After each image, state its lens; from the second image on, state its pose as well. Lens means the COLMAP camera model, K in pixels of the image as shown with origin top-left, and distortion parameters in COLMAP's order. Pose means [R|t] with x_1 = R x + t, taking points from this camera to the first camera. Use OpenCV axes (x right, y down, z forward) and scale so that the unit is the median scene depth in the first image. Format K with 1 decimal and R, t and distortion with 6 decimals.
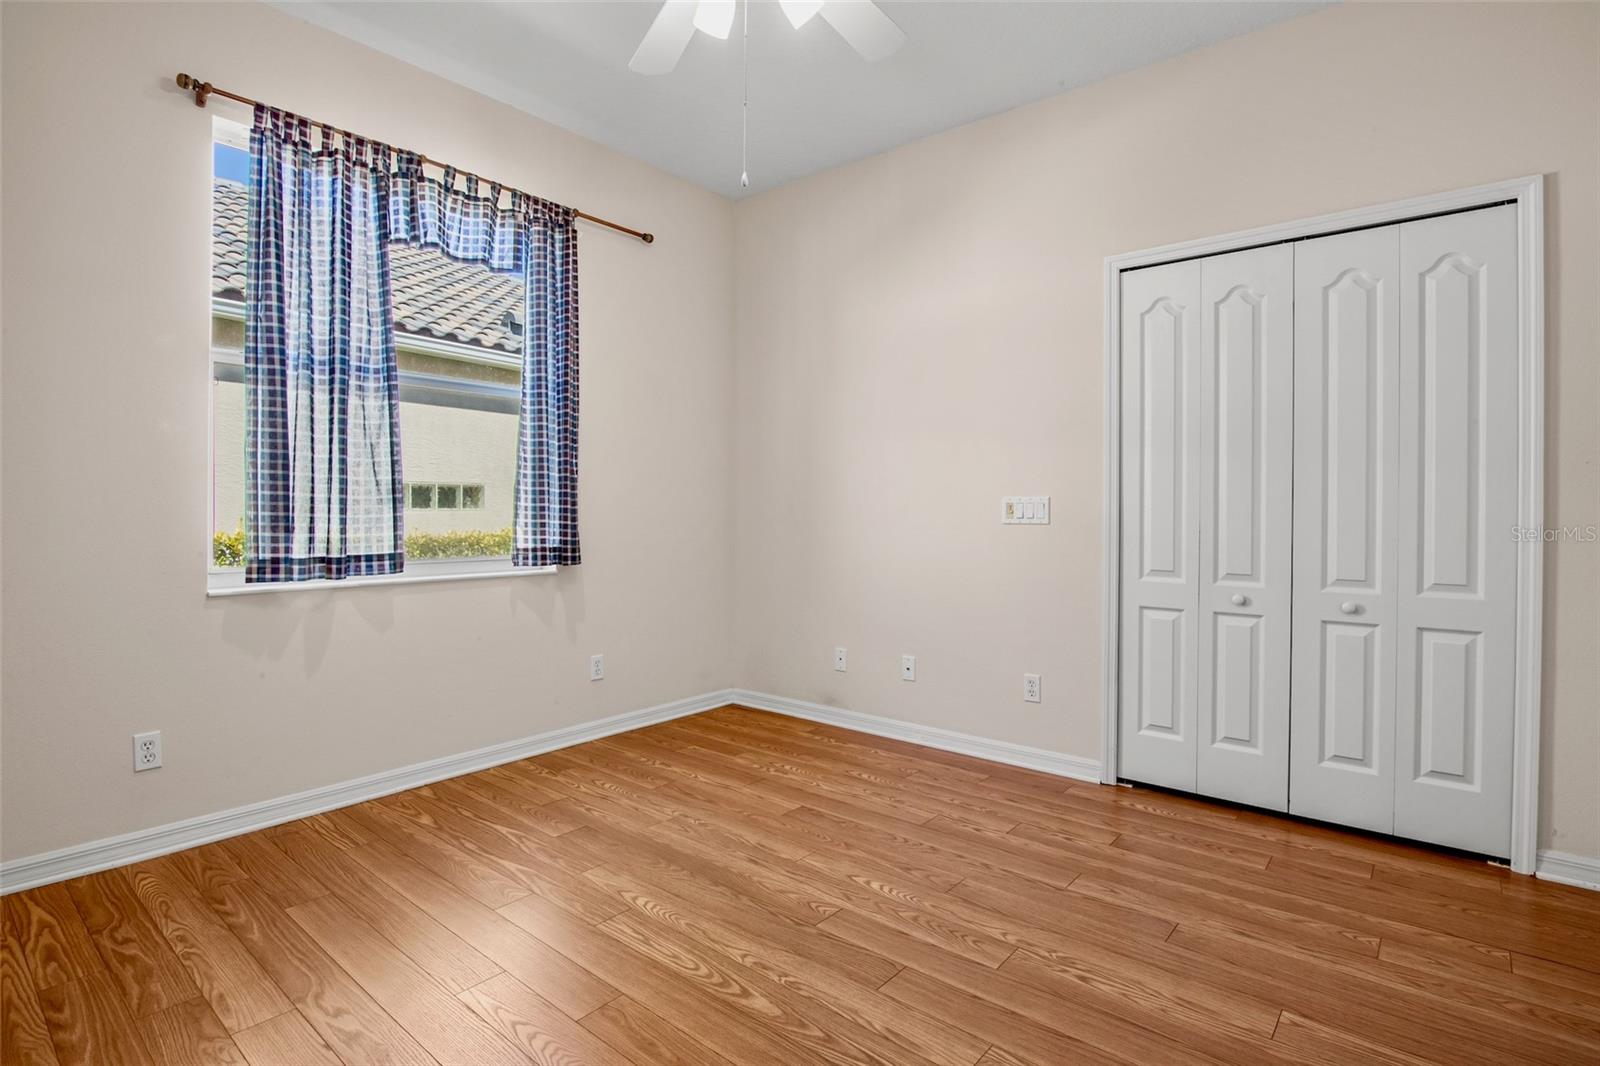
lens RADIAL K [[784.3, 0, 798.2], [0, 784.3, 508.7], [0, 0, 1]] dist [-0.022185, 0.000675]
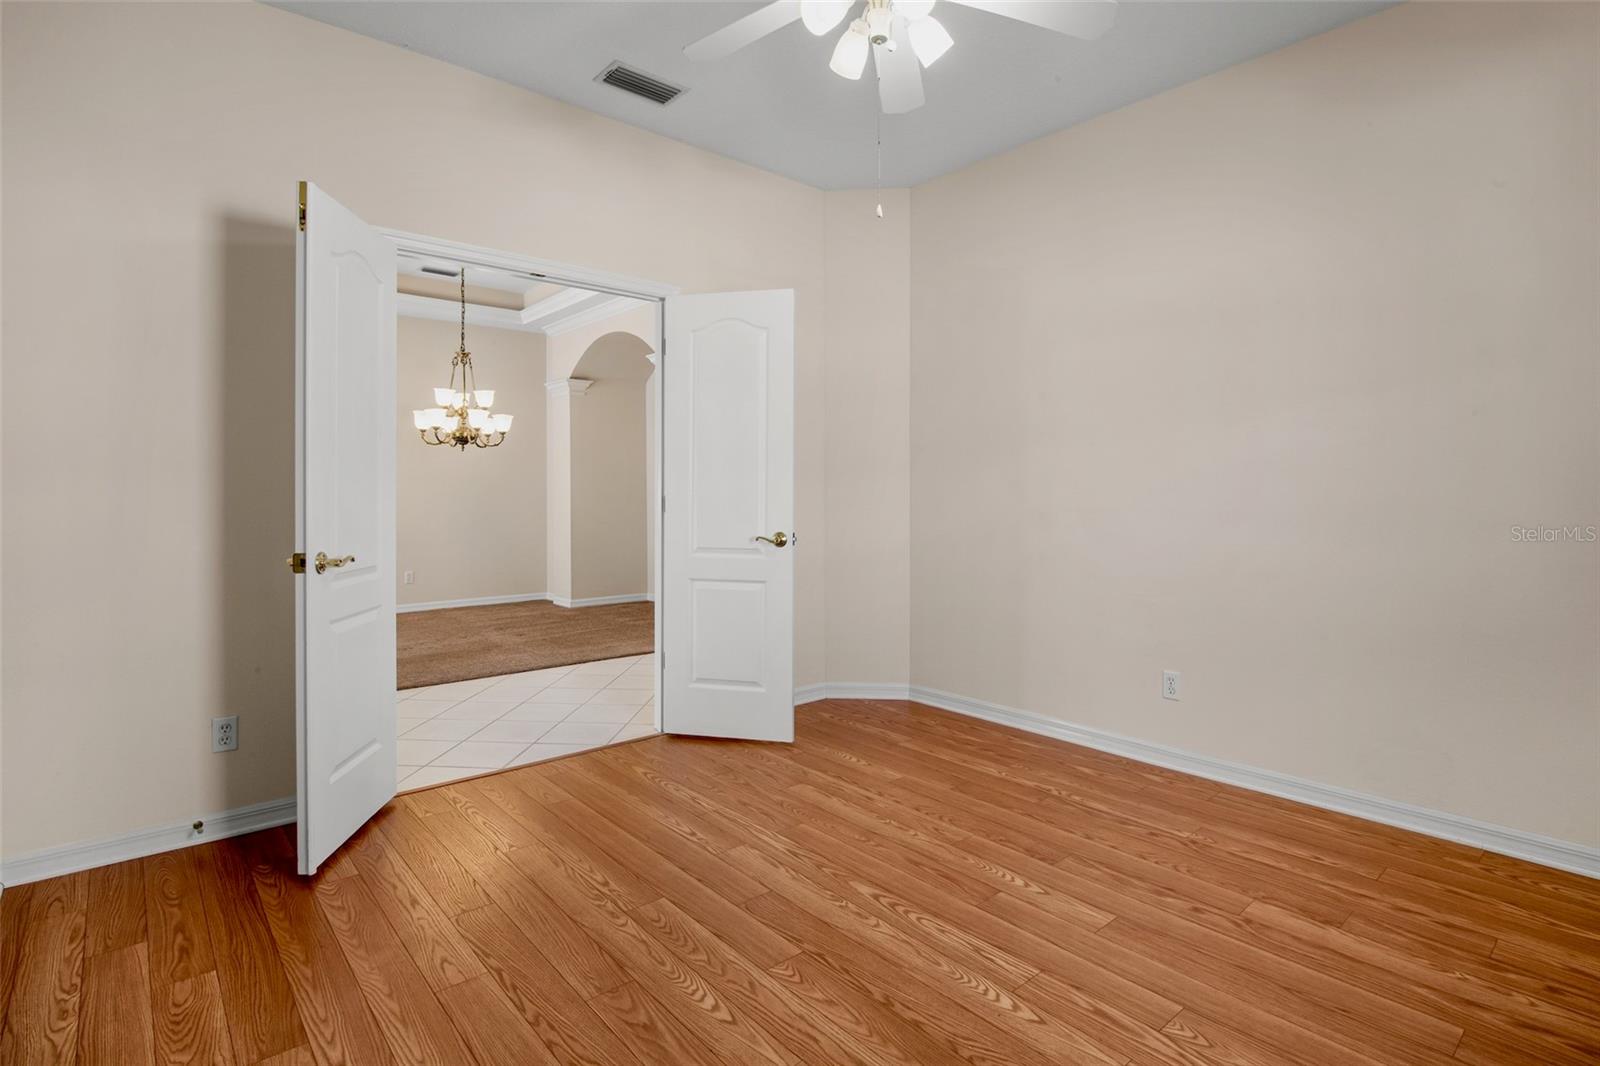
lens RADIAL K [[781.5, 0, 797.6], [0, 781.5, 528.8], [0, 0, 1]] dist [-0.019025, 0.000610]
pose [[-0.986821, -0.010943, 0.161442, -0.123833], [-0.001442, 0.998266, 0.058854, -0.037364], [-0.161806, 0.057846, -0.985126, 1.969276]]
